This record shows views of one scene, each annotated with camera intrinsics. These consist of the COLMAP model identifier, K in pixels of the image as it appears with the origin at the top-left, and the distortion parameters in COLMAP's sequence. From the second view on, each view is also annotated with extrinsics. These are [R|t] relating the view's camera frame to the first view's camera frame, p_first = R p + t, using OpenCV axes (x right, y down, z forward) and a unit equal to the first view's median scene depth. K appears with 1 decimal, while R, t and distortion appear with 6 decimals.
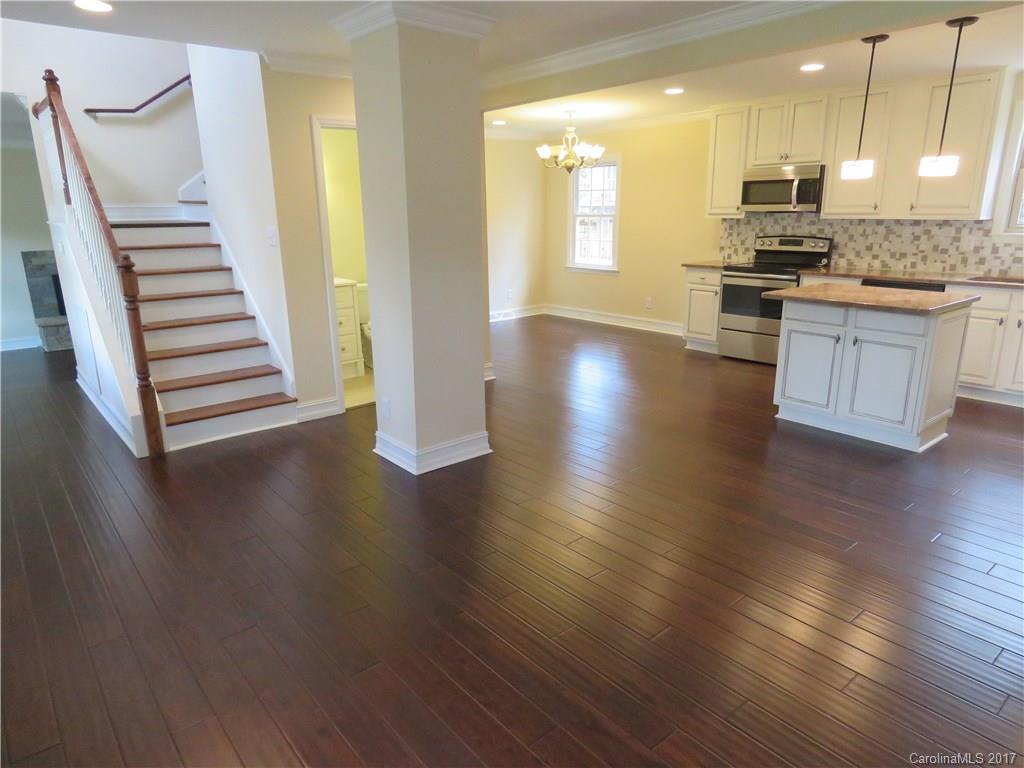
lens RADIAL K [[644.9, 0, 500.3], [0, 644.9, 377.8], [0, 0, 1]] dist [0.000631, 0.000067]
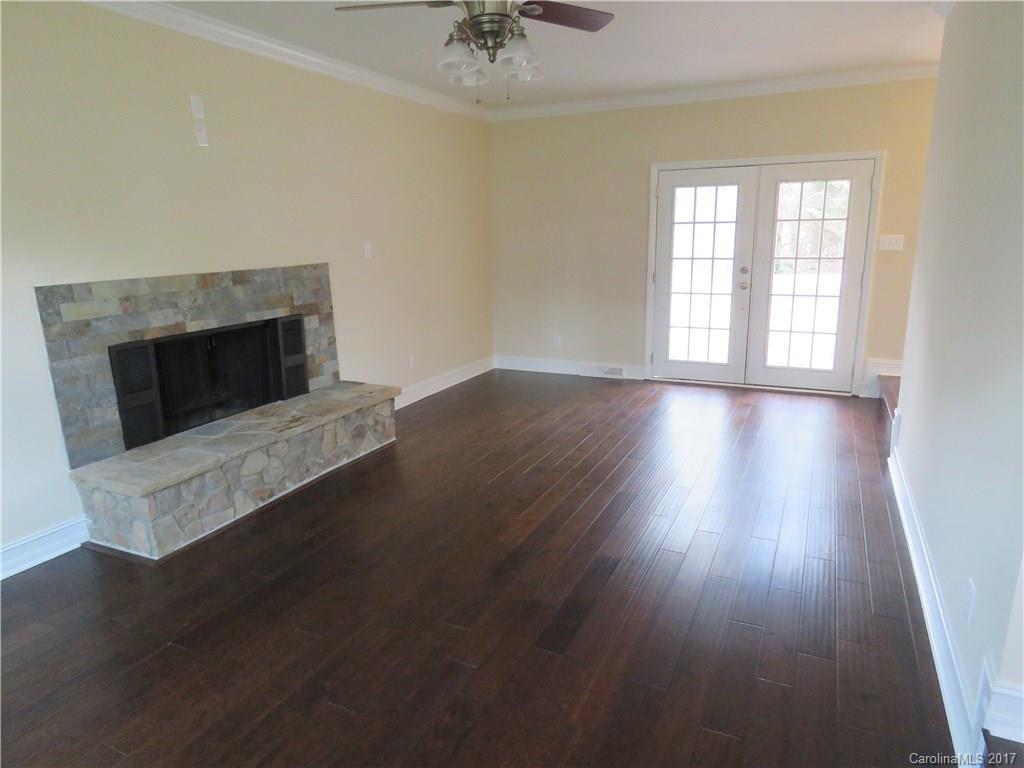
lens RADIAL K [[660.2, 0, 512.0], [0, 660.2, 384.0], [0, 0, 1]] dist [-0.006455, 0.001558]
pose [[0.903467, -0.091404, 0.418800, -1.085309], [0.107963, 0.994027, -0.015958, -0.179637], [-0.414840, 0.059632, 0.907938, 0.939843]]
